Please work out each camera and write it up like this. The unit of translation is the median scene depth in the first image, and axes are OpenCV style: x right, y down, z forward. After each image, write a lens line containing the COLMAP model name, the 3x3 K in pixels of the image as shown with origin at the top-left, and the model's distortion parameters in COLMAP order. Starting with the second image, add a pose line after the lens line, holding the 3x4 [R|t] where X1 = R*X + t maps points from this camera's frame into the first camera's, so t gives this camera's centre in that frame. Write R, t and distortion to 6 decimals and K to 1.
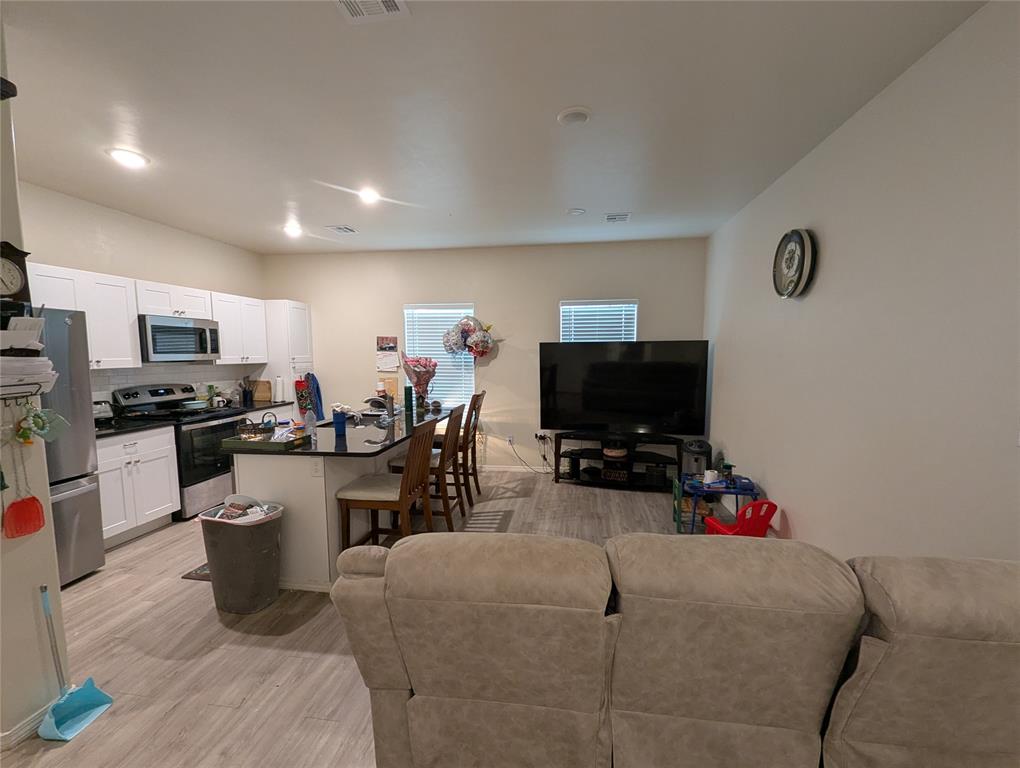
lens RADIAL K [[420.7, 0, 515.0], [0, 420.7, 388.1], [0, 0, 1]] dist [0.001479, -0.000872]
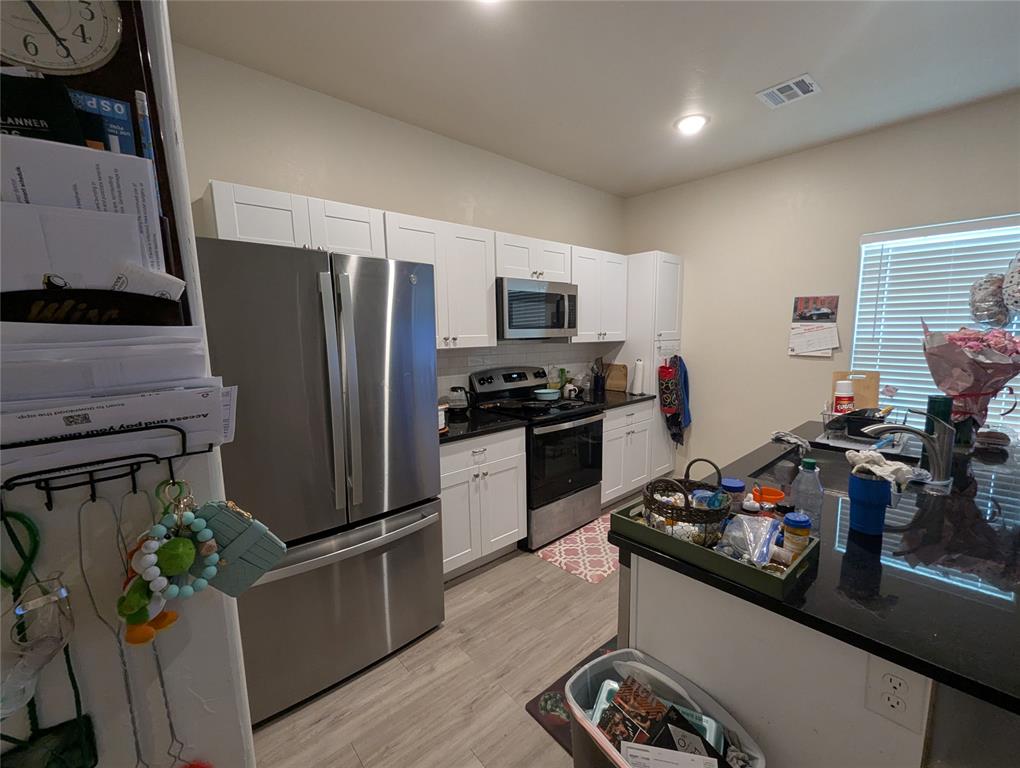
lens RADIAL K [[420.7, 0, 506.4], [0, 420.7, 390.3], [0, 0, 1]] dist [0.001479, -0.000872]
pose [[0.752180, 0.083330, -0.653667, -0.298095], [-0.044329, 0.996124, 0.075976, -0.023447], [0.657465, -0.028172, 0.752959, 0.353023]]
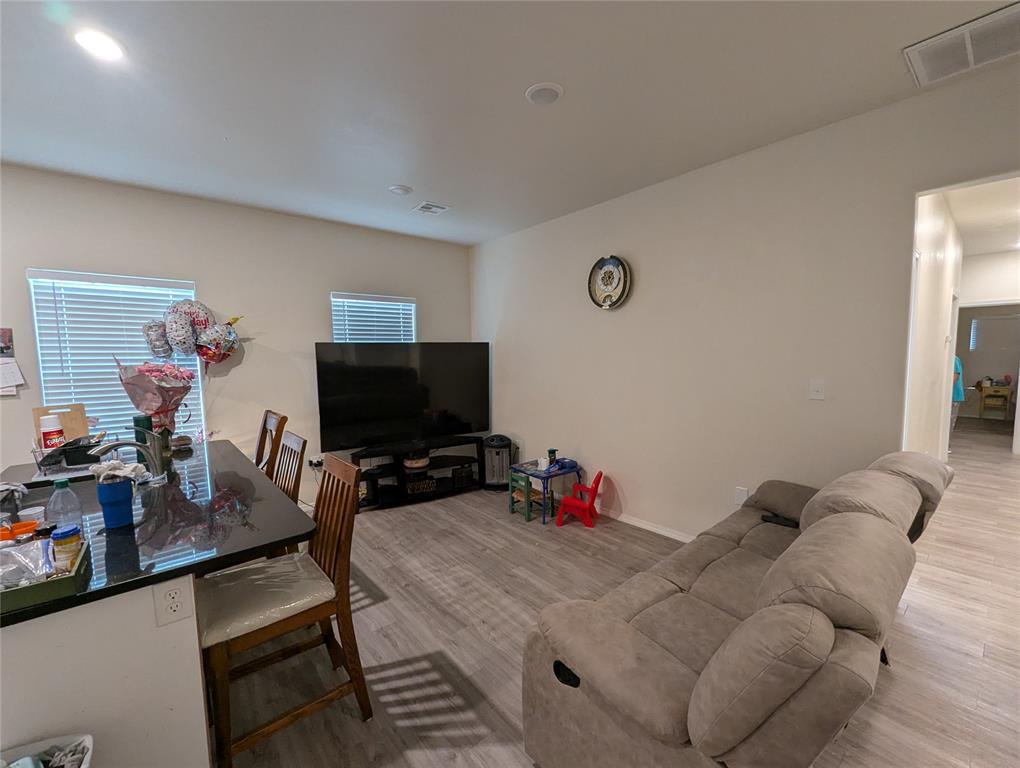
lens RADIAL K [[420.7, 0, 519.8], [0, 420.7, 388.6], [0, 0, 1]] dist [0.001479, -0.000872]
pose [[0.660875, -0.068588, 0.747355, -0.326649], [0.077070, 0.996753, 0.023324, -0.014712], [-0.746528, 0.042185, 0.664016, 0.239791]]
